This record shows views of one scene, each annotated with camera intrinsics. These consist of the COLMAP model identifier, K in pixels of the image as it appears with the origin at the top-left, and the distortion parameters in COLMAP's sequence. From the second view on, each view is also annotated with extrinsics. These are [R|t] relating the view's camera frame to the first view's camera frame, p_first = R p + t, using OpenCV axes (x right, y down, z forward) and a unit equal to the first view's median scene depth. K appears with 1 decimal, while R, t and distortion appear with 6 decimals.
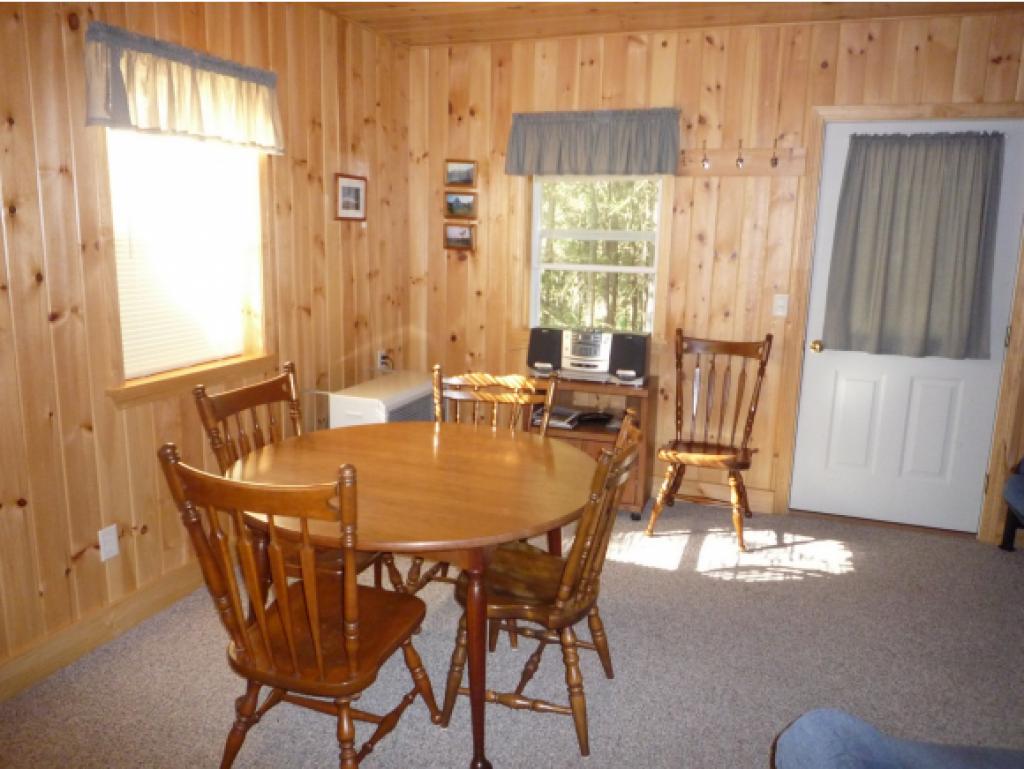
lens RADIAL K [[761.3, 0, 512.0], [0, 761.3, 384.5], [0, 0, 1]] dist [-0.003733, -0.002885]
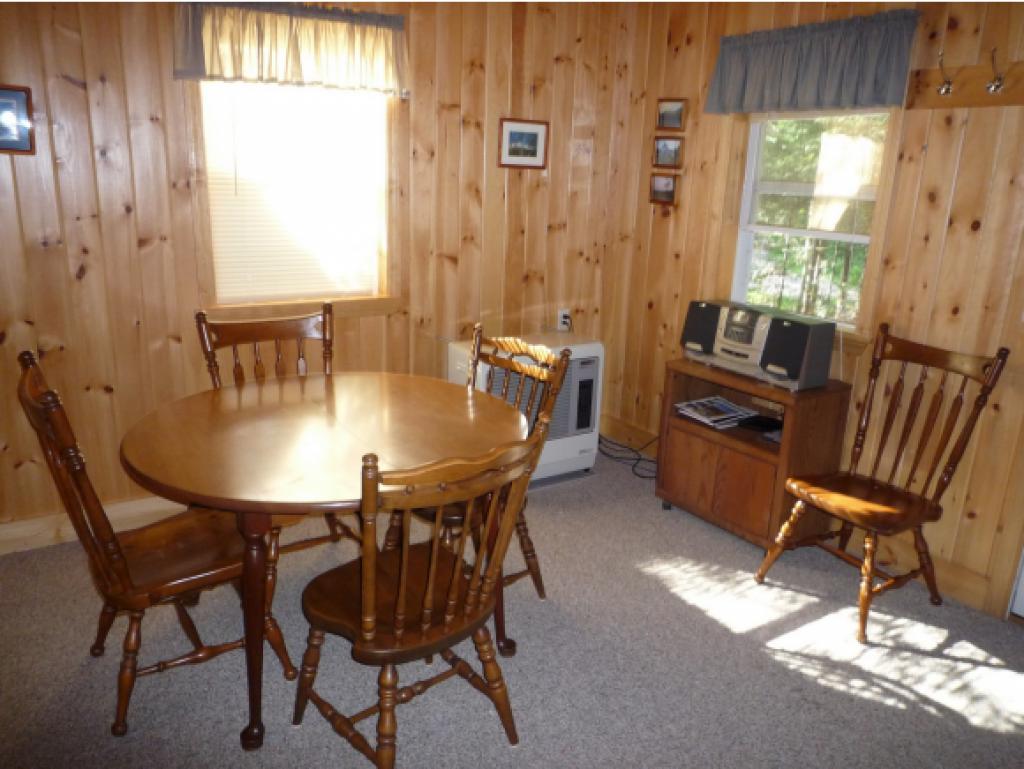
lens RADIAL K [[771.7, 0, 512.0], [0, 771.7, 384.5], [0, 0, 1]] dist [0.005497, -0.007727]
pose [[0.811292, 0.165484, -0.560731, 0.364993], [-0.135343, 0.986212, 0.095232, -0.038840], [0.568759, -0.001370, 0.822503, 0.198335]]
